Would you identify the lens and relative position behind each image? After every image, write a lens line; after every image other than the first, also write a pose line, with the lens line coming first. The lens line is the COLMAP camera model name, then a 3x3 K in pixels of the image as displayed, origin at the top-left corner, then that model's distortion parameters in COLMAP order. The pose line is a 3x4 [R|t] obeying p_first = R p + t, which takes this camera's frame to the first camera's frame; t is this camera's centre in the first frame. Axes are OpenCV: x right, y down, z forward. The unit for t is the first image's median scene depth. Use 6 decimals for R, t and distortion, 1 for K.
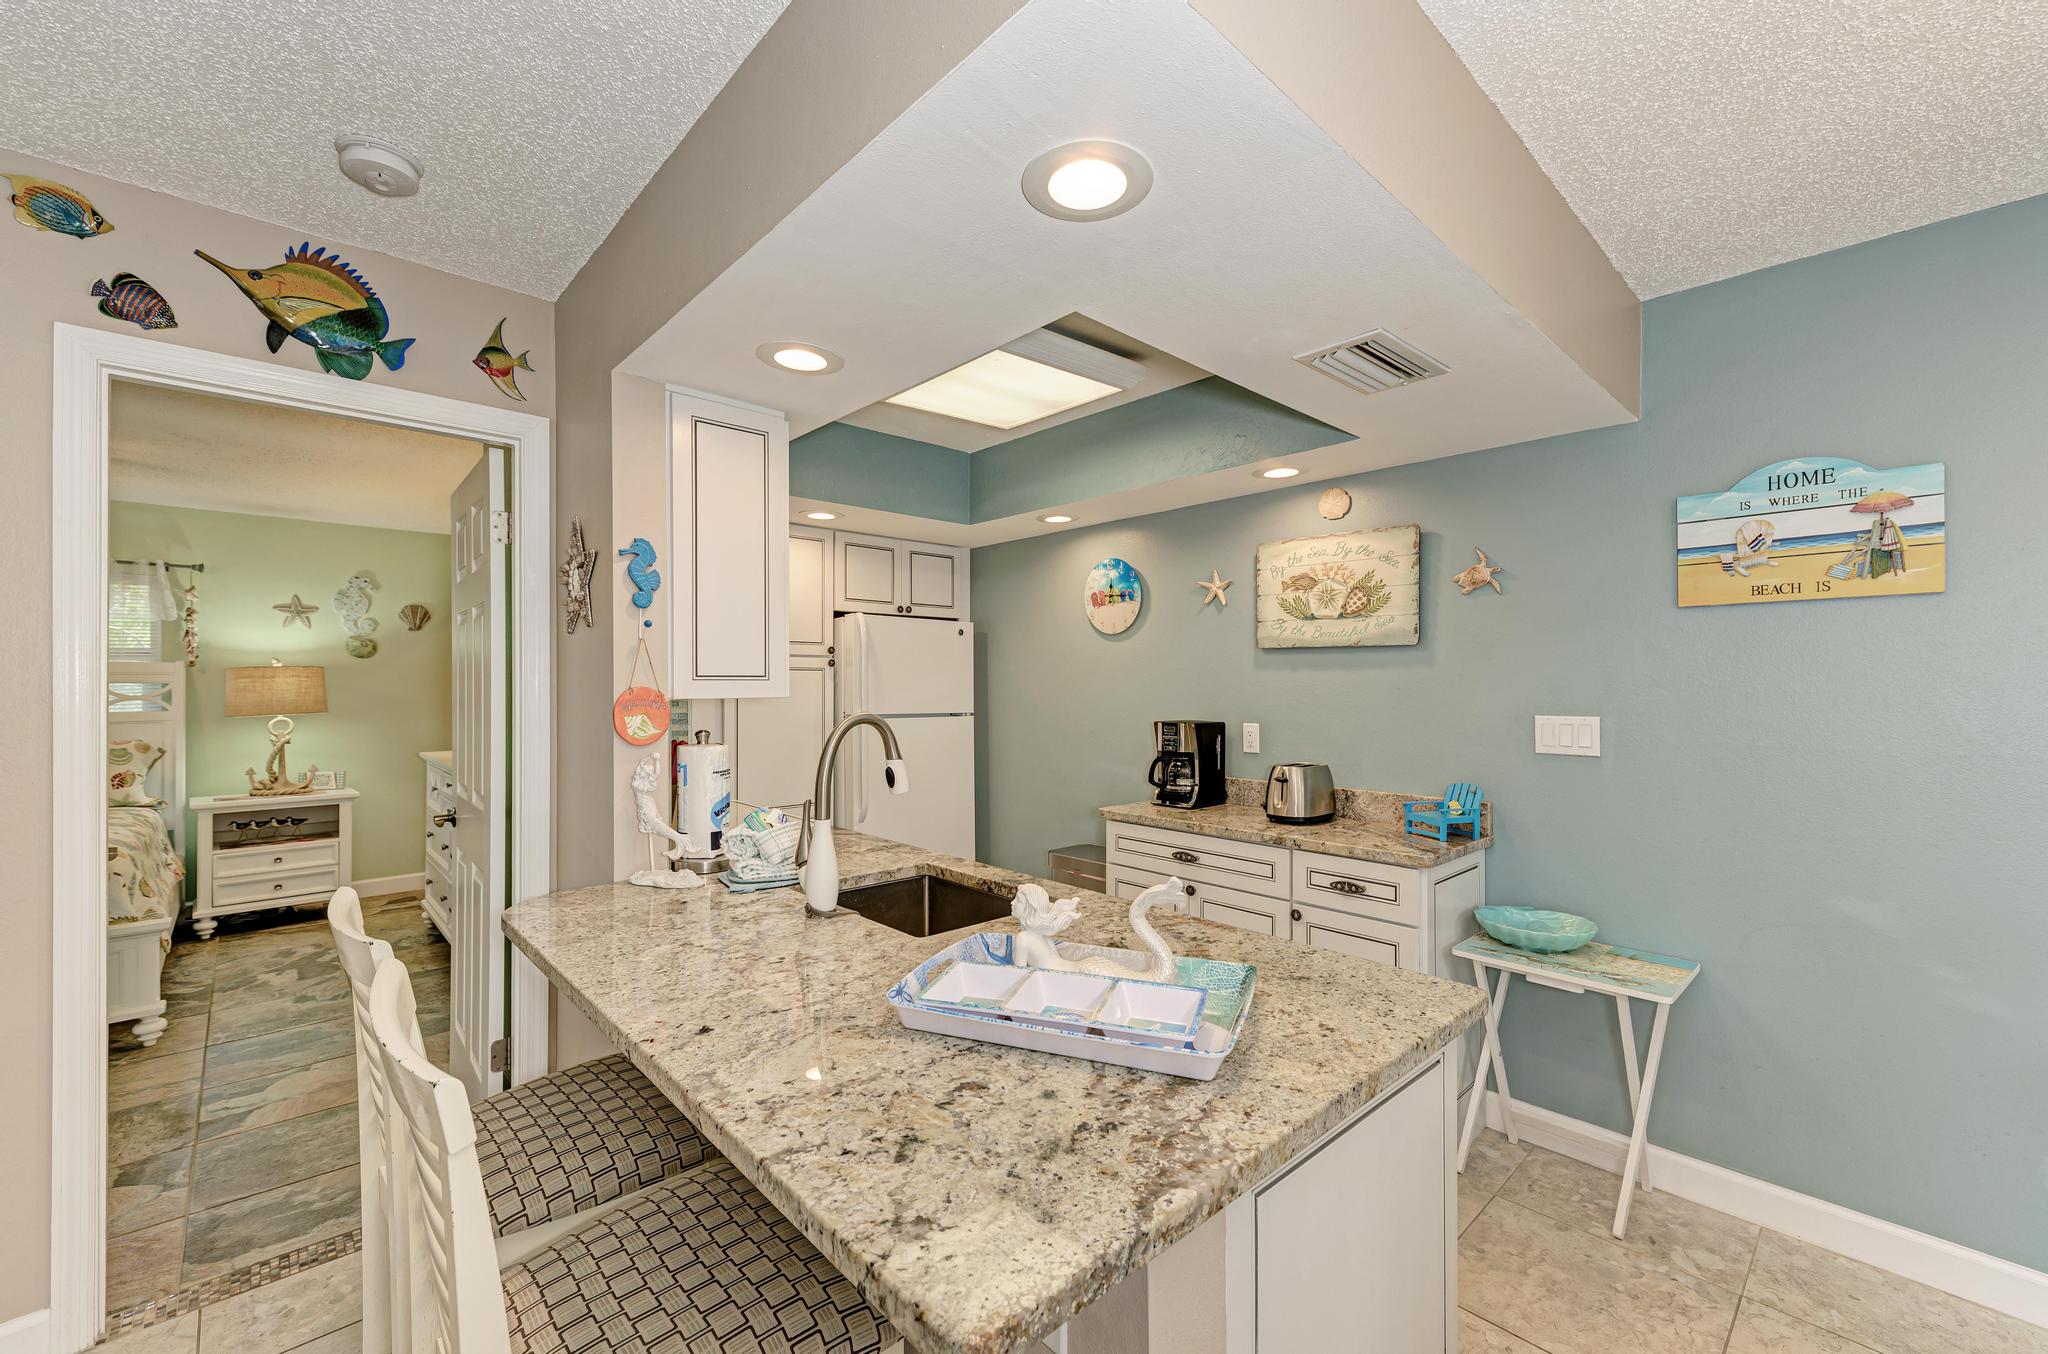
lens RADIAL K [[833.3, 0, 1022.8], [0, 833.3, 685.1], [0, 0, 1]] dist [0.019676, -0.006993]
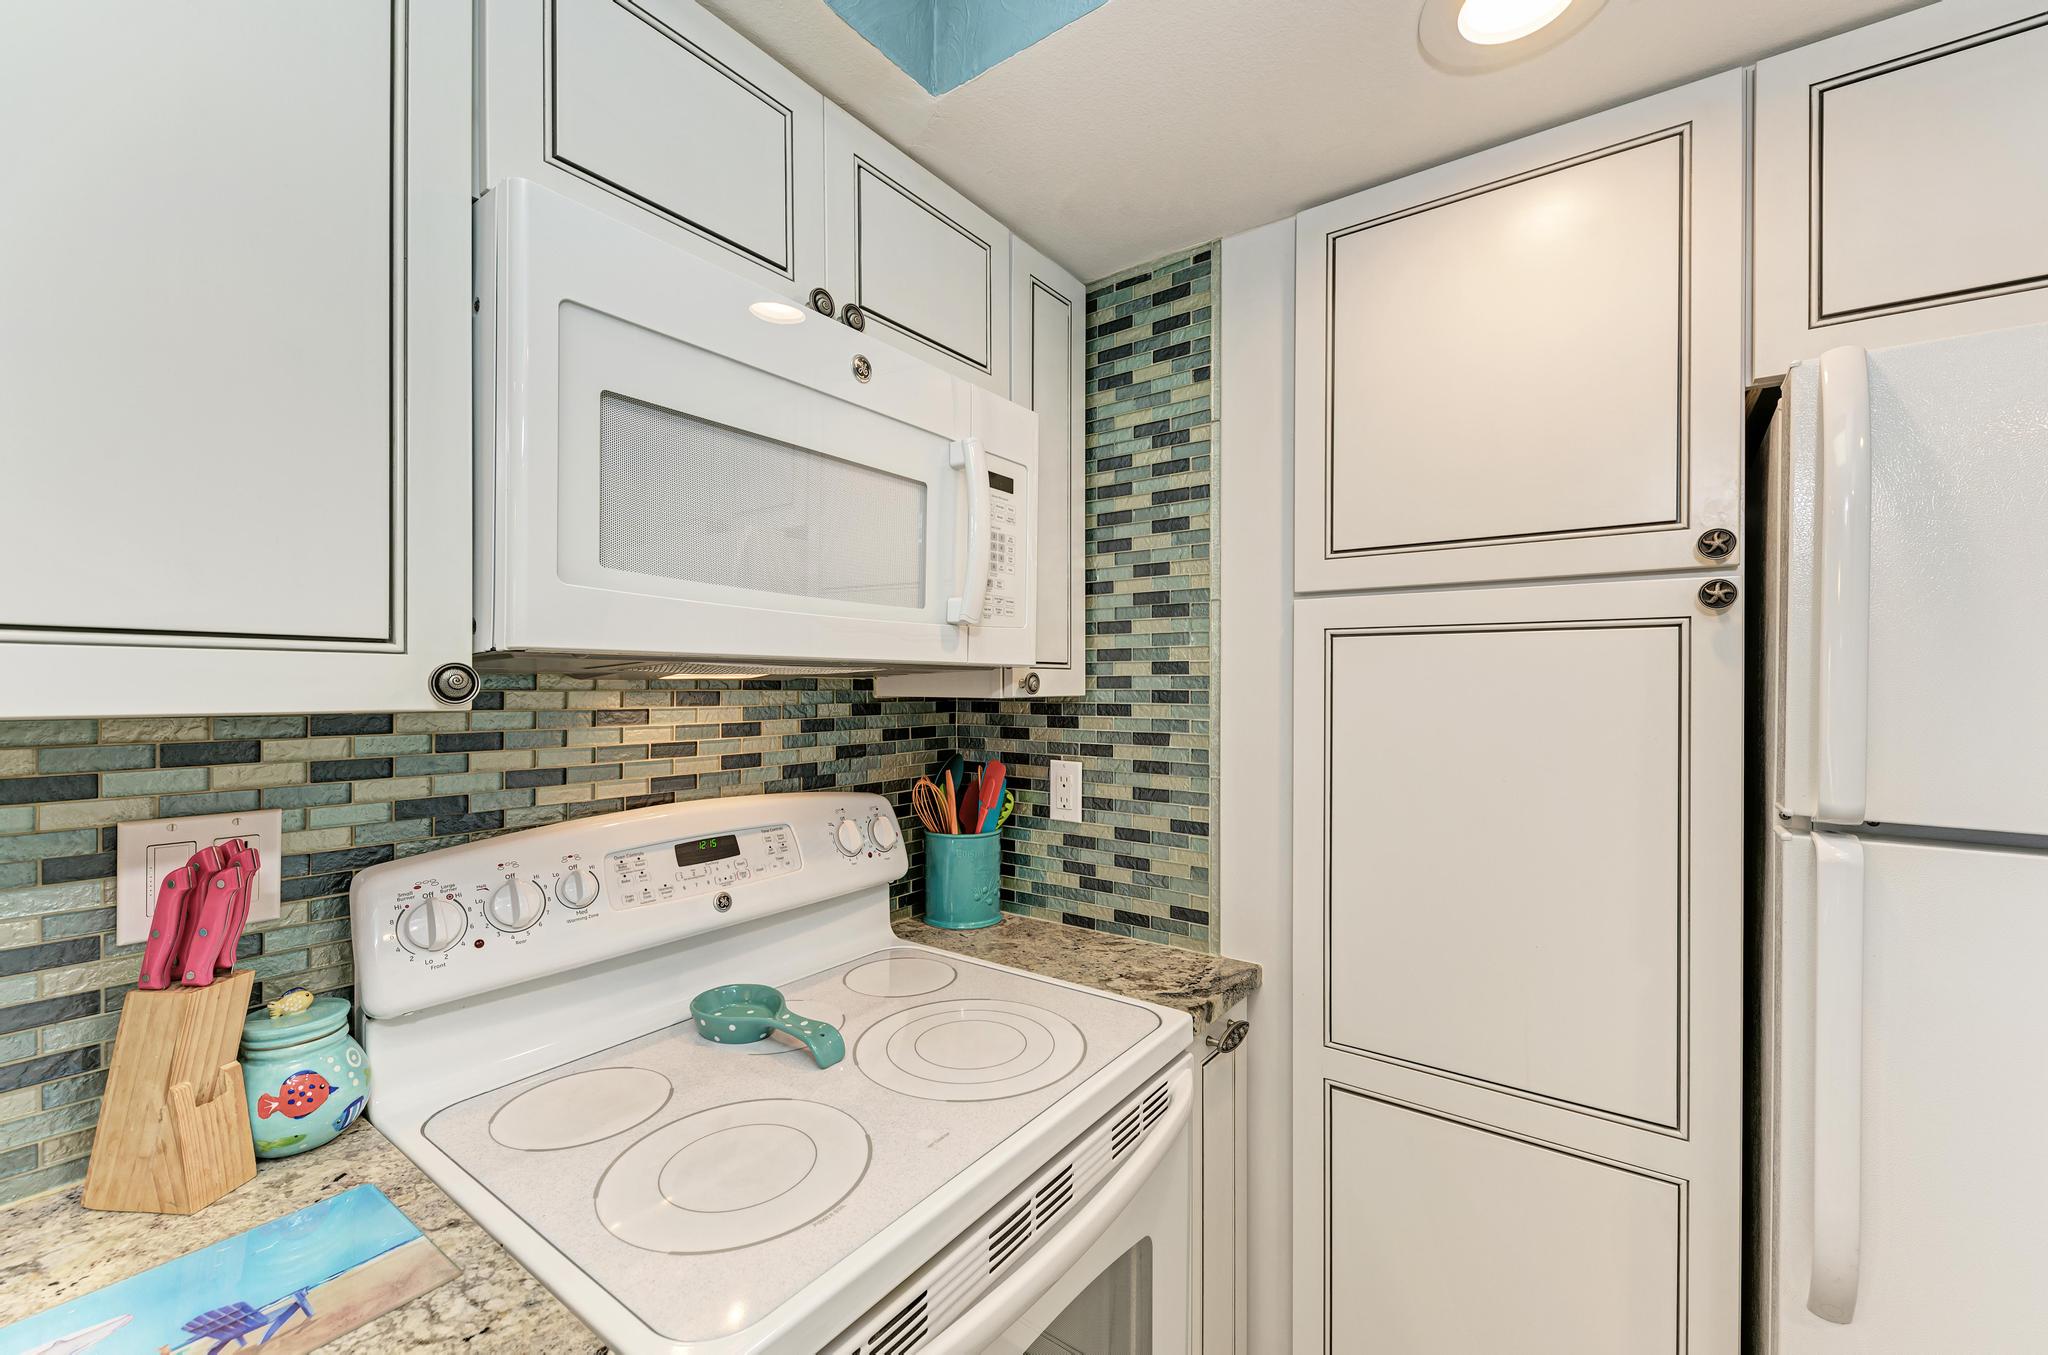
lens RADIAL K [[833.3, 0, 1022.8], [0, 833.3, 685.6], [0, 0, 1]] dist [0.019676, -0.006993]
pose [[0.189491, 0.002093, -0.981880, -0.038771], [-0.005736, 0.999983, 0.001024, 0.003691], [0.981866, 0.005438, 0.189499, 1.453705]]
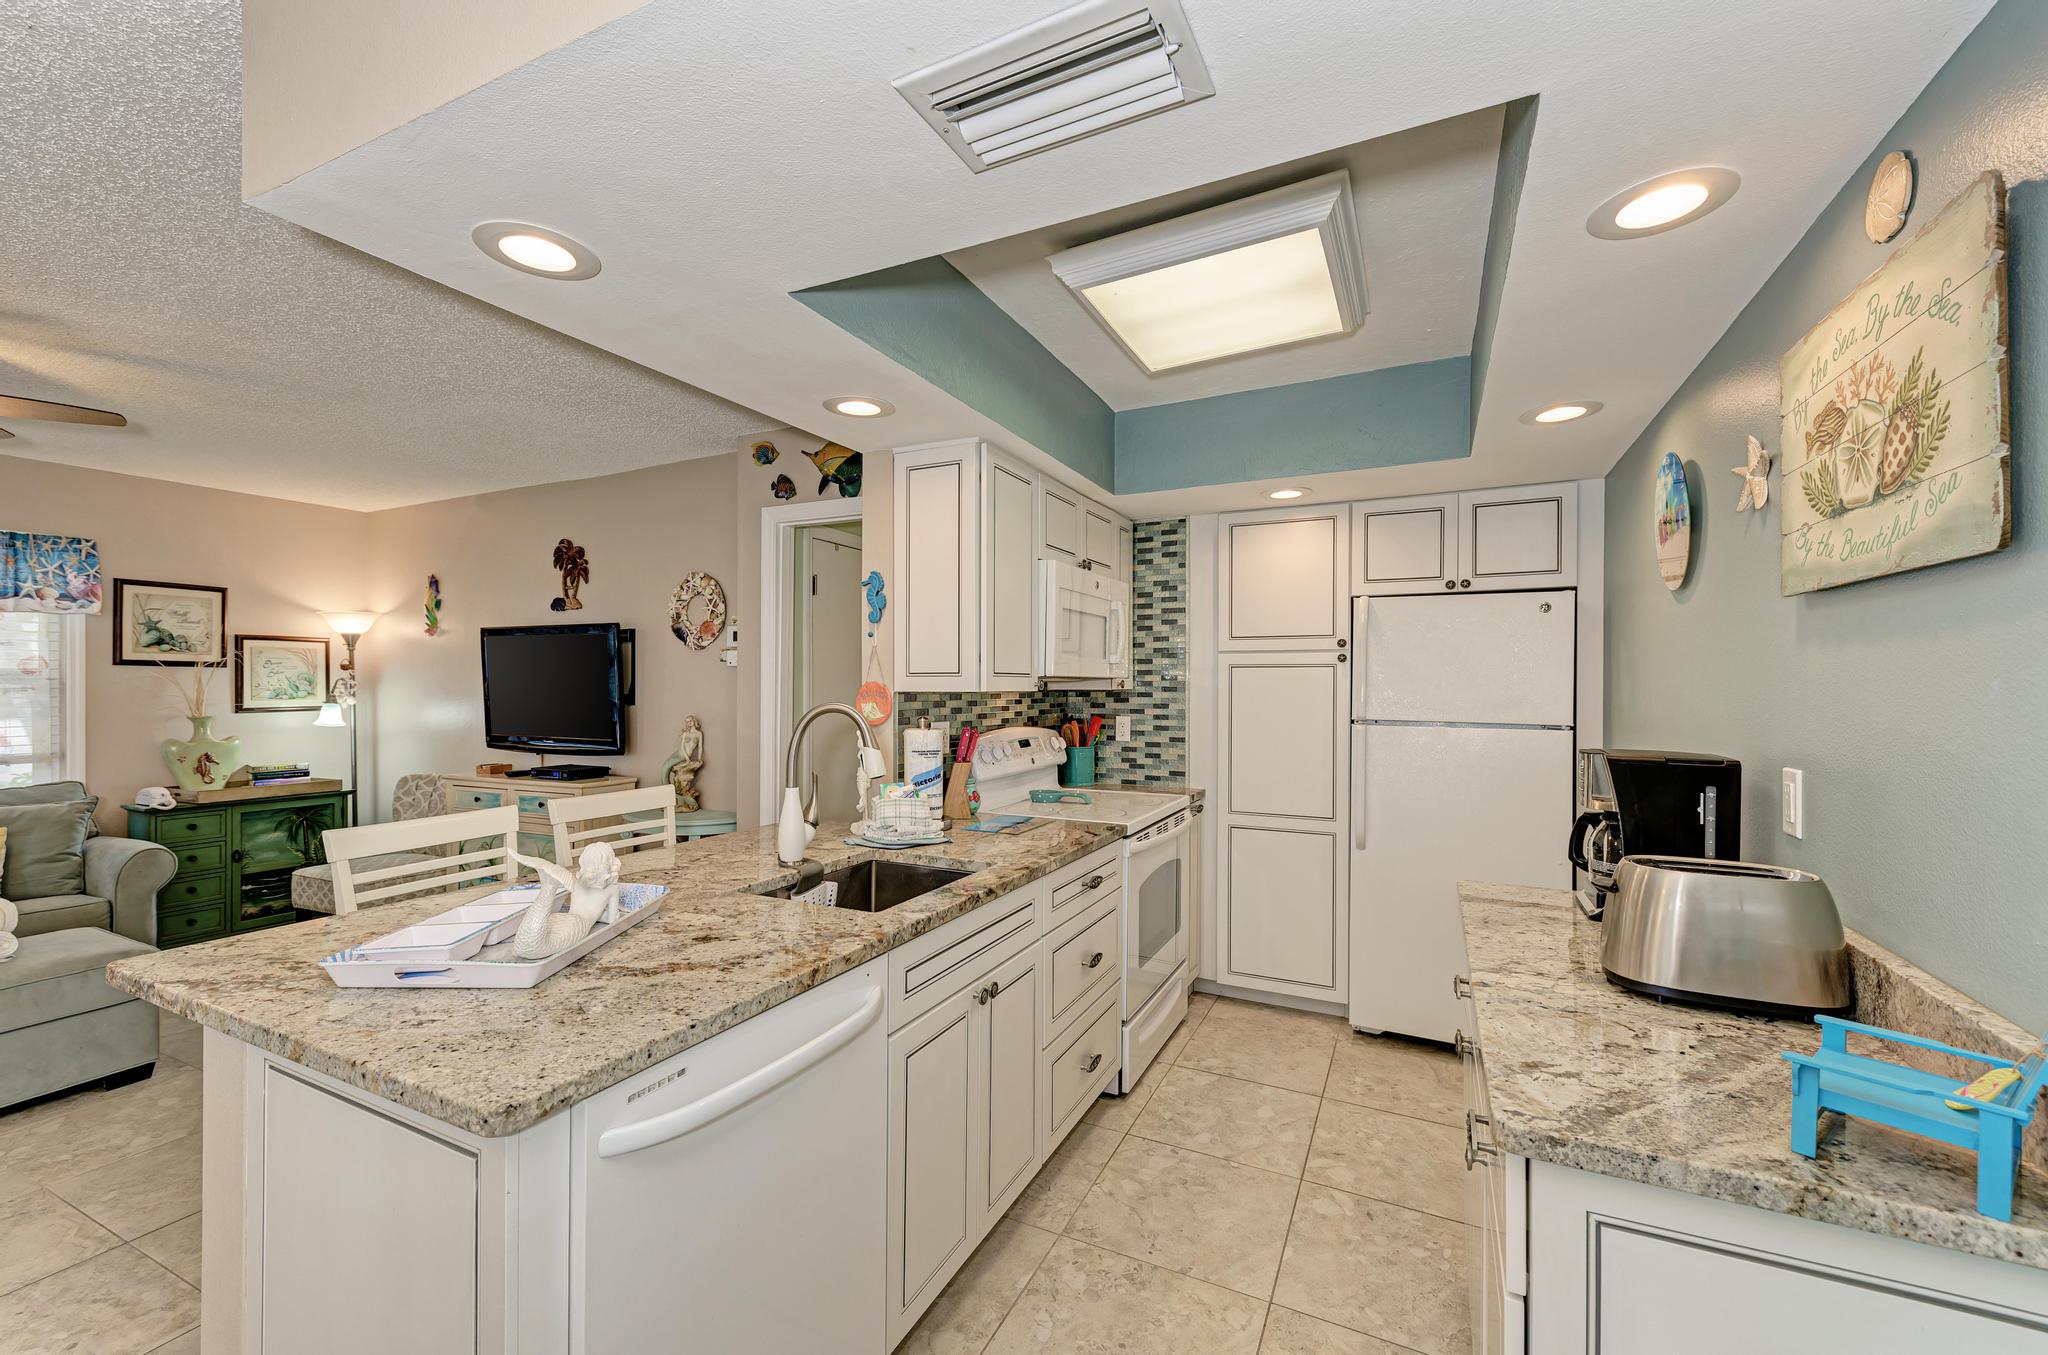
lens RADIAL K [[826.4, 0, 1027.8], [0, 826.4, 692.3], [0, 0, 1]] dist [0.001872, -0.000292]
pose [[0.363227, 0.008527, -0.931662, 0.874857], [-0.004424, 0.999963, 0.007428, 0.007890], [0.931690, 0.001423, 0.363252, 0.753297]]
